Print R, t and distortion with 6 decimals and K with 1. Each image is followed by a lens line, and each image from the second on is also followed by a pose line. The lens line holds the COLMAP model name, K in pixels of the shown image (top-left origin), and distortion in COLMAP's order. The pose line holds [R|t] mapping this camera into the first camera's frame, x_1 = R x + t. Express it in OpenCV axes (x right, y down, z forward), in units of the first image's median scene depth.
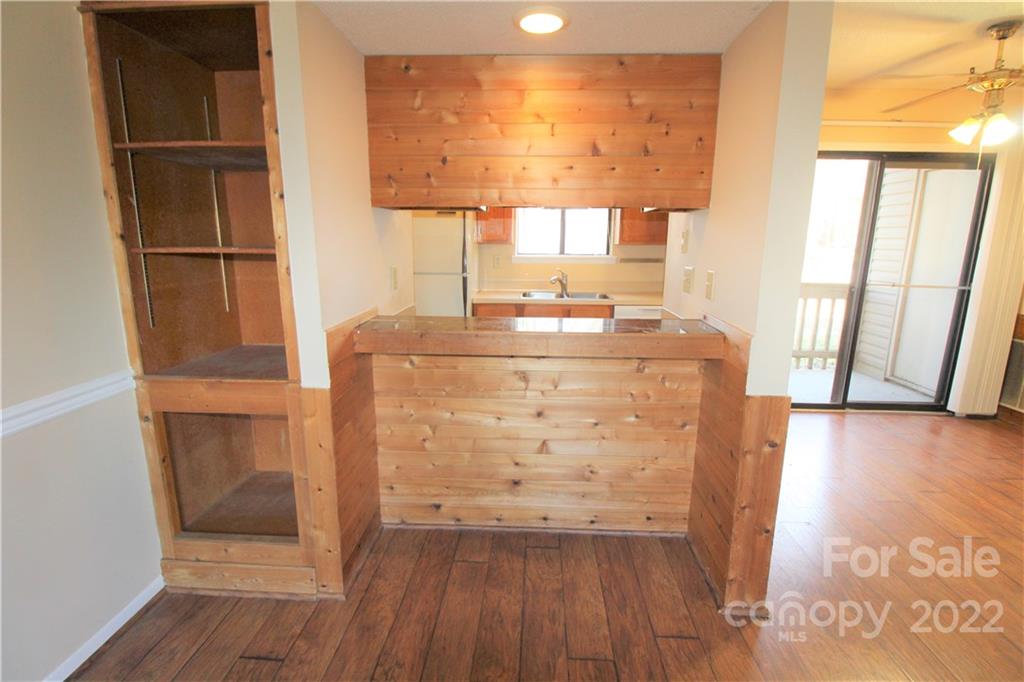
lens RADIAL K [[475.3, 0, 514.7], [0, 475.3, 342.3], [0, 0, 1]] dist [-0.009329, -0.006935]
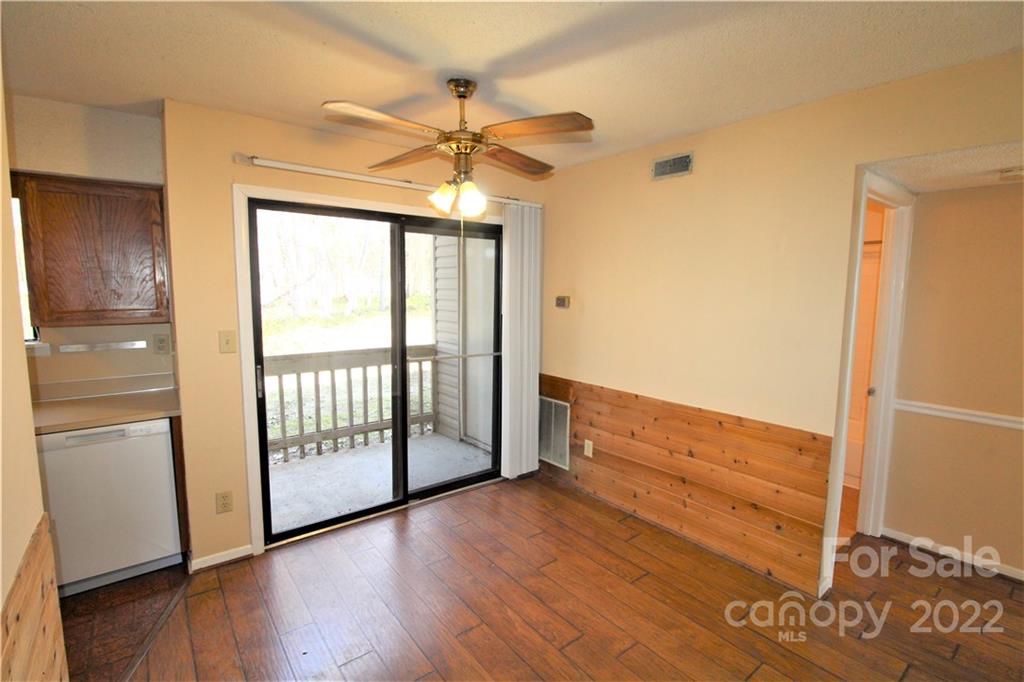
lens RADIAL K [[470.4, 0, 518.5], [0, 470.4, 343.5], [0, 0, 1]] dist [0.000909, -0.014052]
pose [[0.752826, -0.077117, 0.653686, 0.528253], [0.134911, 0.990107, -0.038566, -0.147449], [-0.644245, 0.117223, 0.755783, 0.314196]]
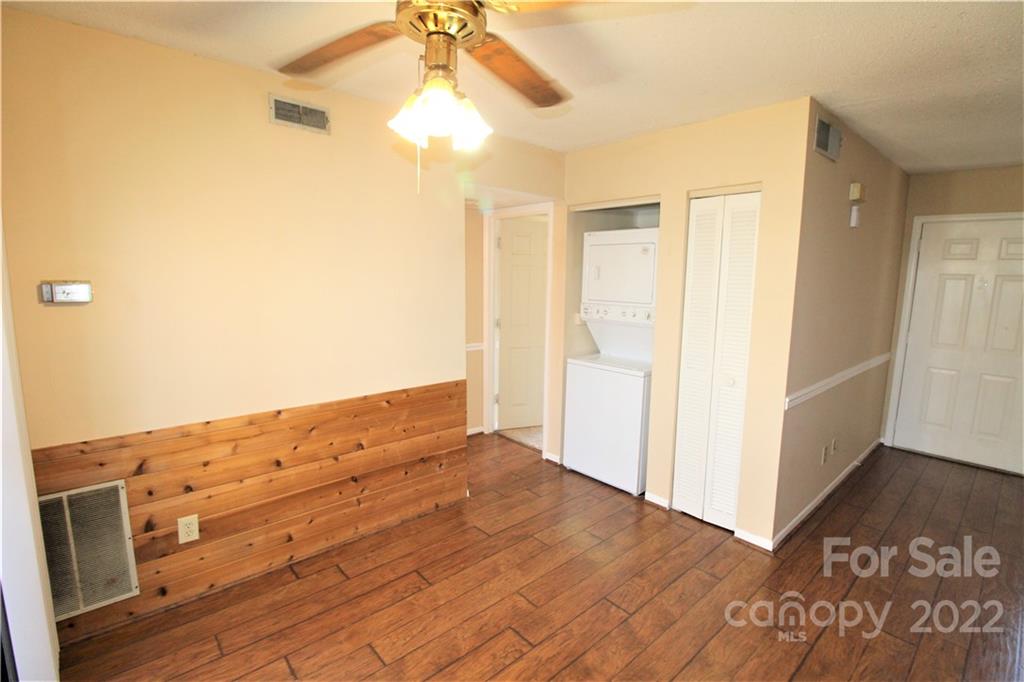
lens RADIAL K [[470.4, 0, 518.5], [0, 470.4, 343.5], [0, 0, 1]] dist [0.000909, -0.014052]
pose [[-0.698812, -0.118197, 0.705473, 0.602117], [0.131490, 0.948221, 0.289116, -0.375417], [-0.703117, 0.294800, -0.647086, 1.417484]]
